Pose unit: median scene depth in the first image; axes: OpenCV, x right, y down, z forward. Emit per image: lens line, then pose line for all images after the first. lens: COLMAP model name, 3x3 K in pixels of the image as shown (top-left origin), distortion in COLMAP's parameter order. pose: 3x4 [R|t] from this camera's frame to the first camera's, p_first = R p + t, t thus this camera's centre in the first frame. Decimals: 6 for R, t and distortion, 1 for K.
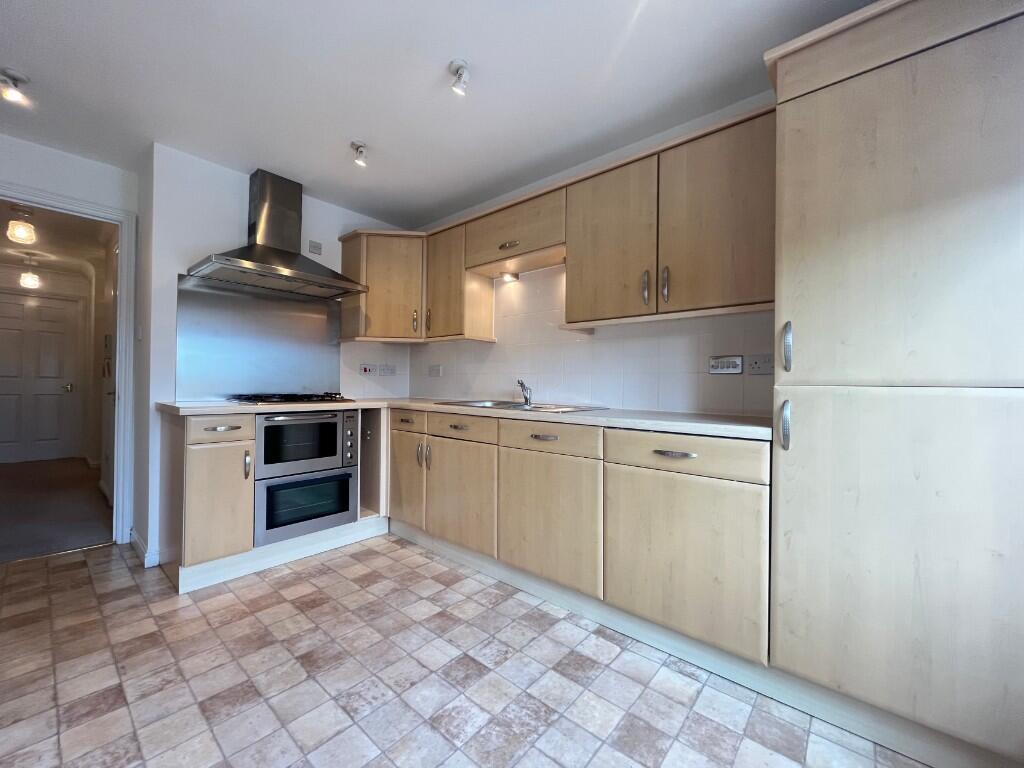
lens RADIAL K [[413.7, 0, 508.6], [0, 413.7, 380.7], [0, 0, 1]] dist [-0.002645, -0.000527]
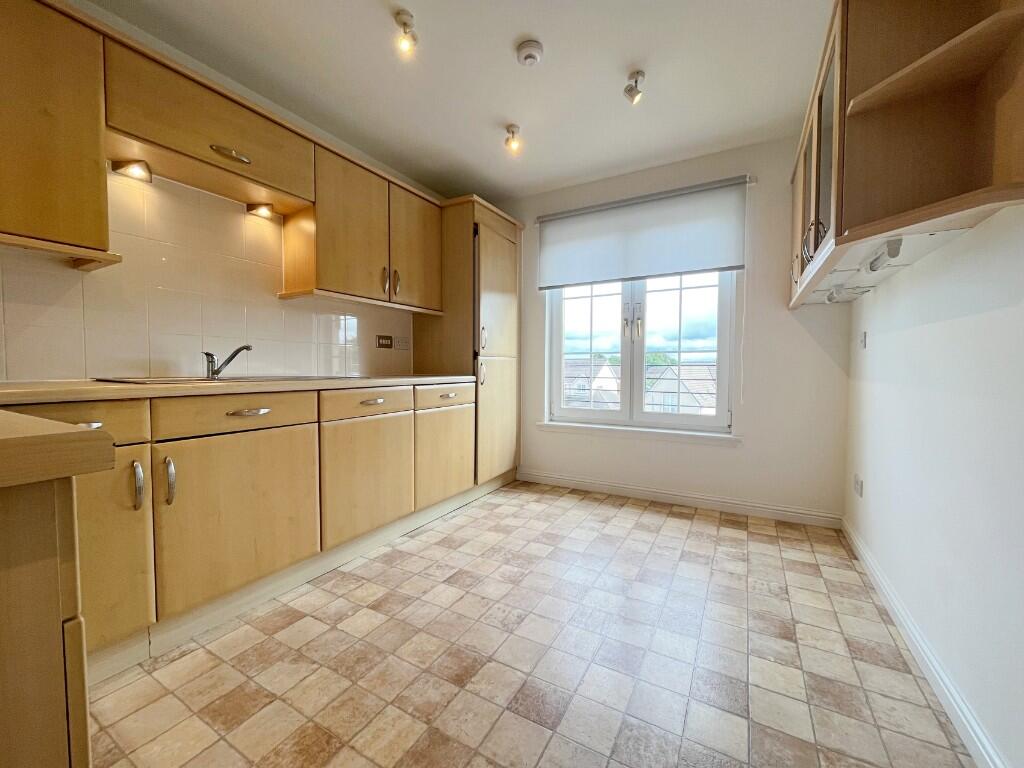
lens RADIAL K [[413.7, 0, 508.8], [0, 413.7, 383.6], [0, 0, 1]] dist [-0.002645, -0.000527]
pose [[-0.190812, -0.055638, 0.980049, -1.145085], [-0.013676, 0.998446, 0.054020, 0.027988], [-0.981531, -0.003096, -0.191276, 0.945627]]
